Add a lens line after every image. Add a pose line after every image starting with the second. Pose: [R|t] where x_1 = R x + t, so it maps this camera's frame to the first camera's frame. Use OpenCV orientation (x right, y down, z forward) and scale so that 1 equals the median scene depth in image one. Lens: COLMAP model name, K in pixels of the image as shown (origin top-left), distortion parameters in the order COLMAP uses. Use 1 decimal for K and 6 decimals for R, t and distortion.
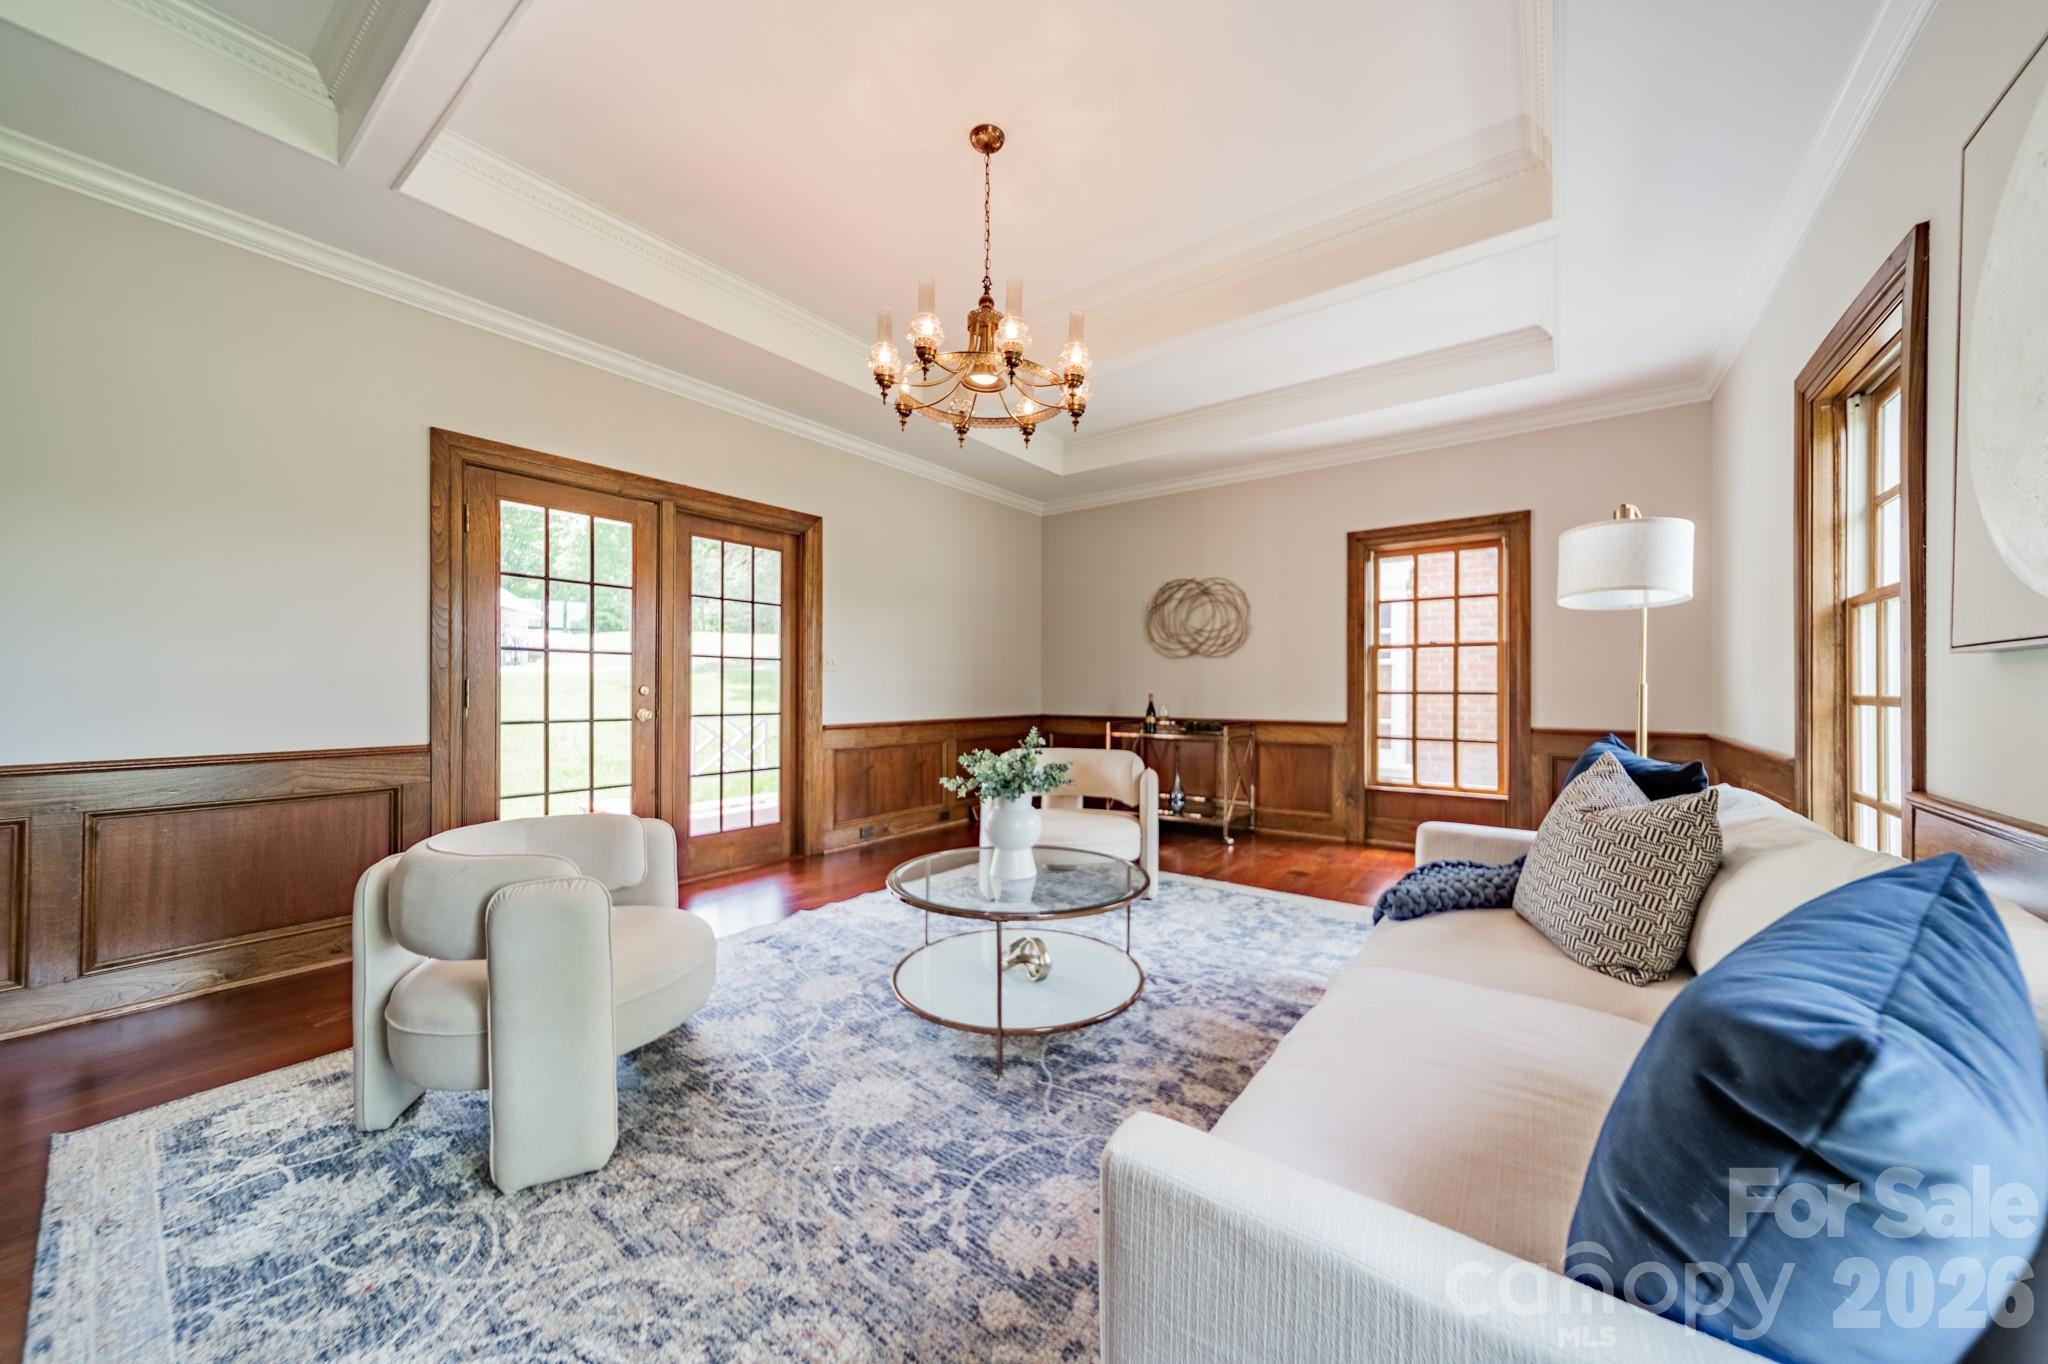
lens RADIAL K [[712.1, 0, 1024.5], [0, 712.1, 681.8], [0, 0, 1]] dist [0.010271, -0.000335]
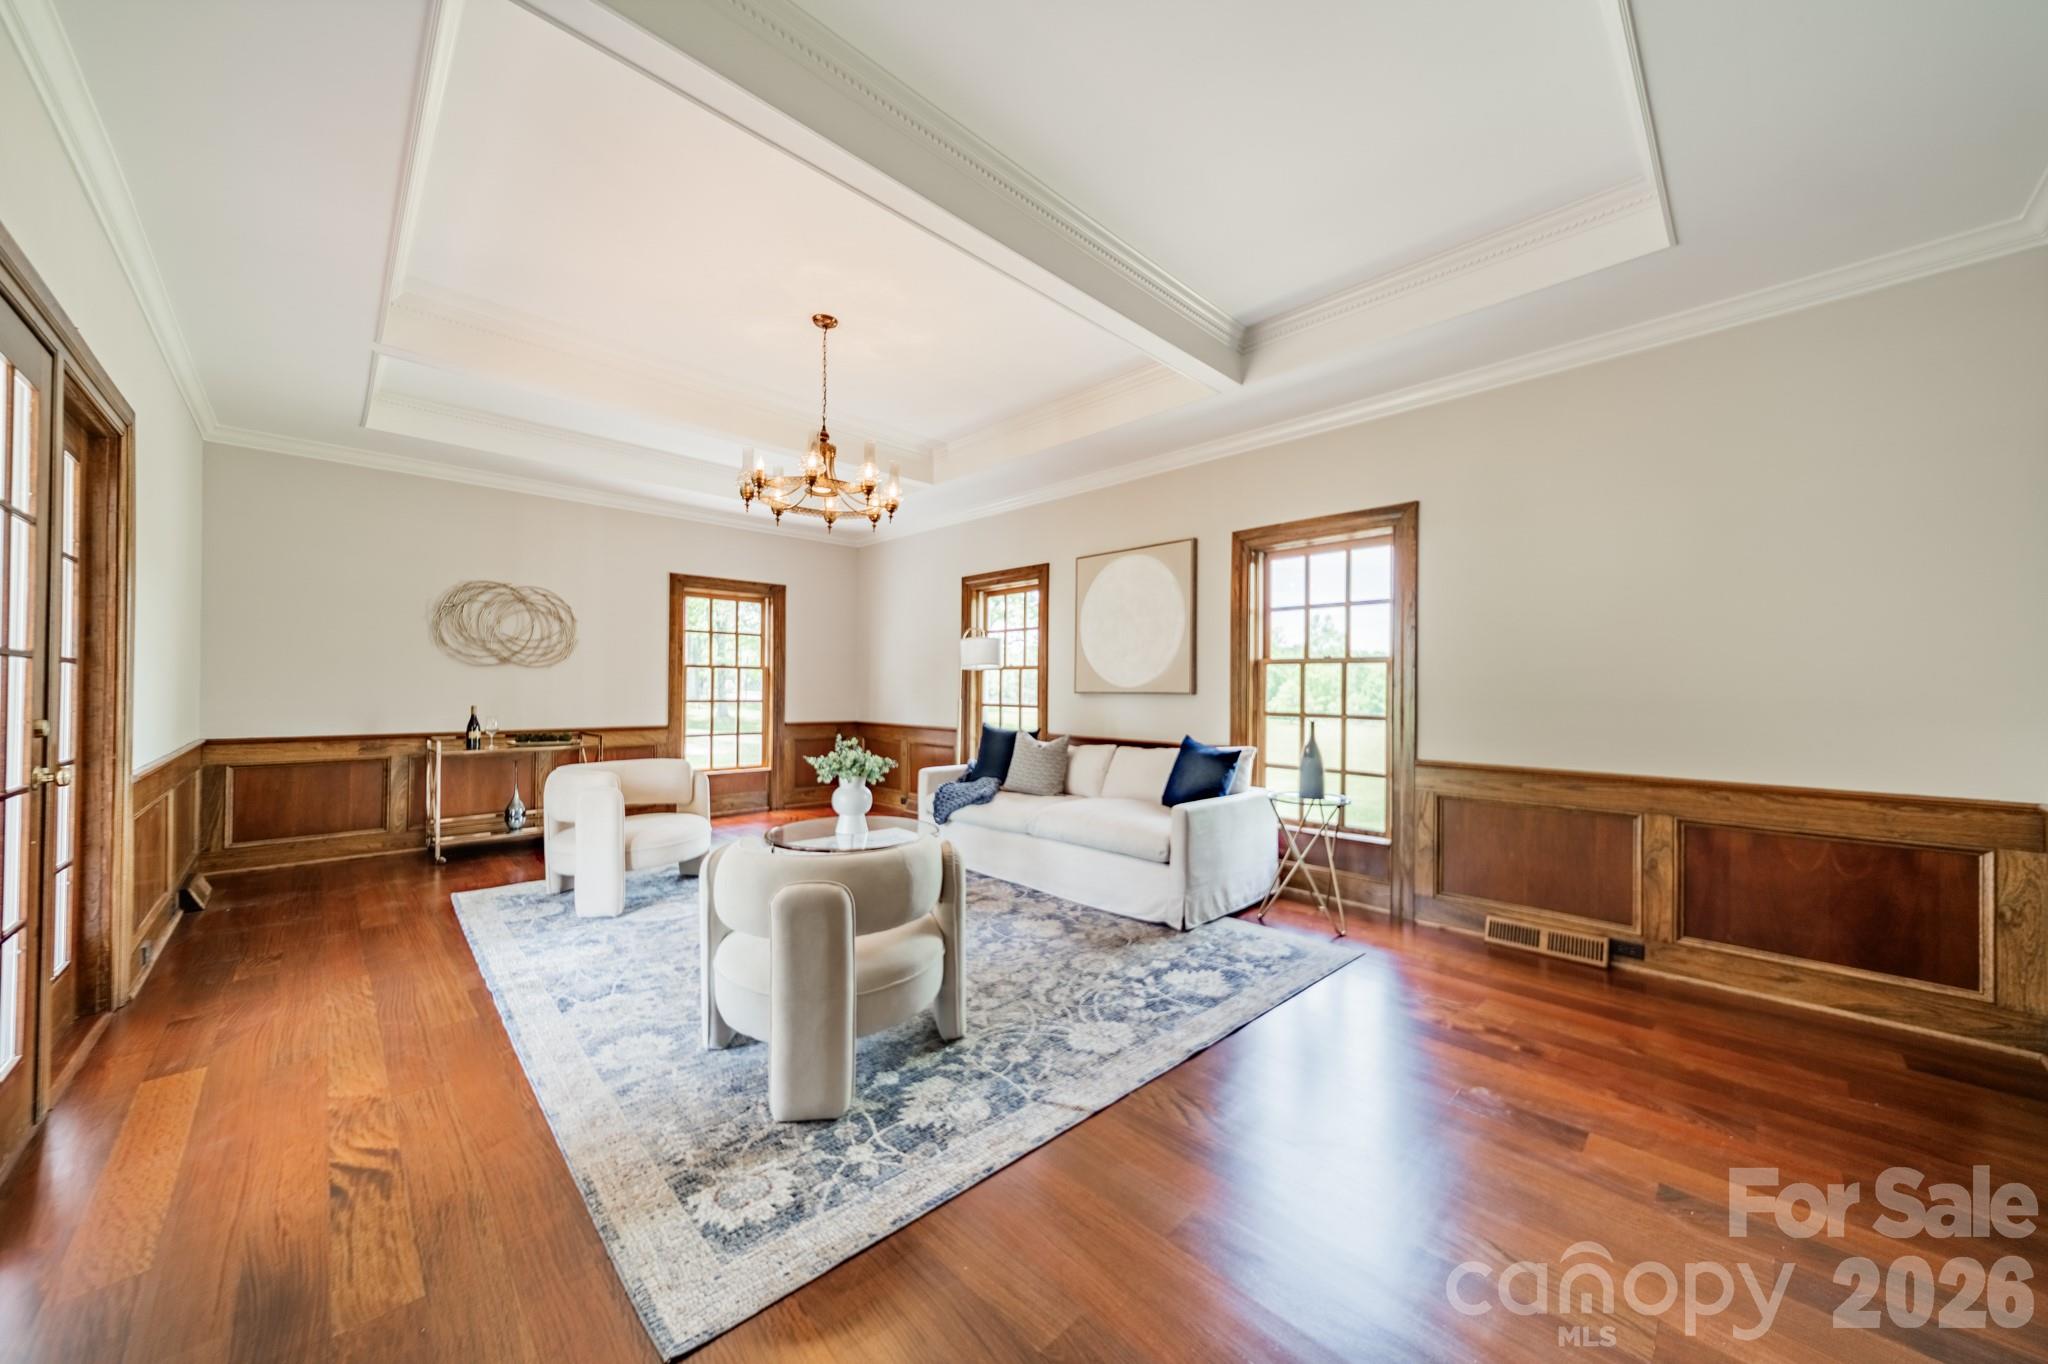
lens RADIAL K [[712.1, 0, 1019.6], [0, 712.1, 696.2], [0, 0, 1]] dist [0.010271, -0.000335]
pose [[0.177821, -0.010717, 0.984005, -0.735709], [-0.015577, 0.999785, 0.013704, -0.023015], [-0.983940, -0.017764, 0.177616, 0.198037]]
